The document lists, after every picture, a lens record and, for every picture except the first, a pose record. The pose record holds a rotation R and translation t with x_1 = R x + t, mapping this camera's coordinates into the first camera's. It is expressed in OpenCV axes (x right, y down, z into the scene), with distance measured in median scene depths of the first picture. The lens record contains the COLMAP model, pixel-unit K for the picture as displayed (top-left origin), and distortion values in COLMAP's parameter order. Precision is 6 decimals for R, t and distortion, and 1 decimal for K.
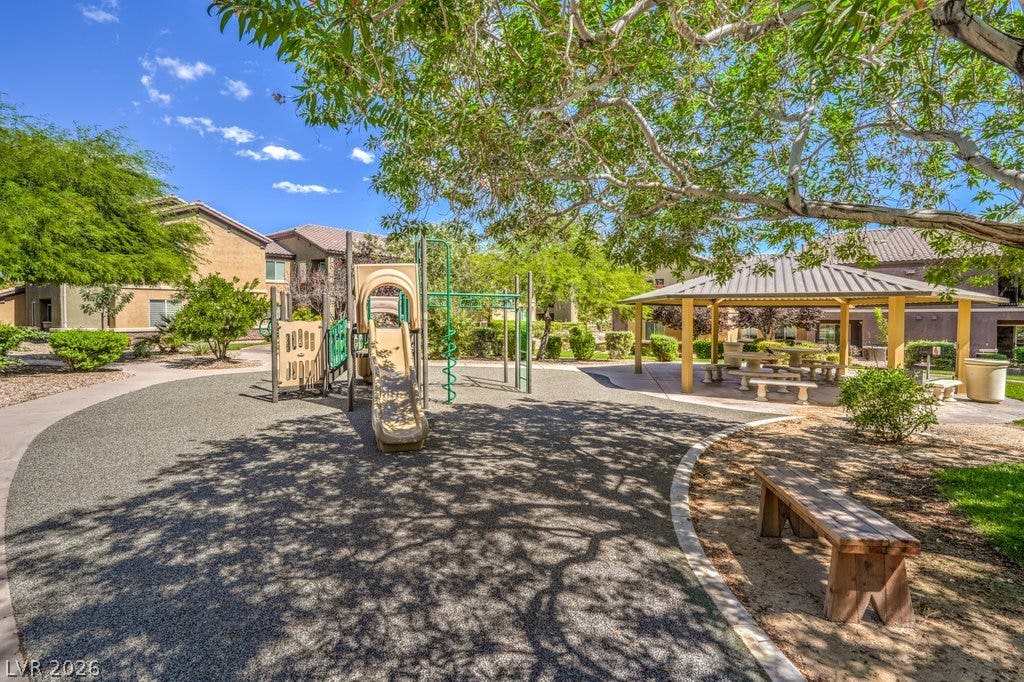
lens RADIAL K [[413.5, 0, 513.2], [0, 413.5, 345.4], [0, 0, 1]] dist [-0.000565, 0.000405]
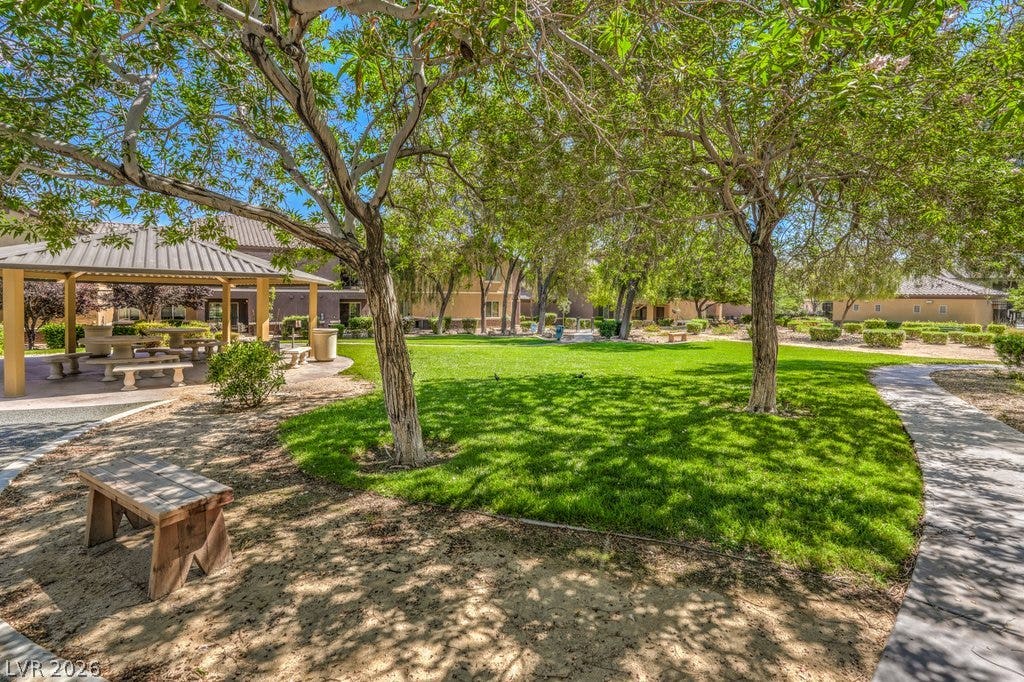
lens RADIAL K [[446.4, 0, 512.1], [0, 446.4, 324.3], [0, 0, 1]] dist [-0.000363, 0.001227]
pose [[0.473430, -0.048403, 0.879500, 0.179326], [0.054841, 0.998172, 0.025413, 0.016691], [-0.879122, 0.036201, 0.475219, -0.197085]]
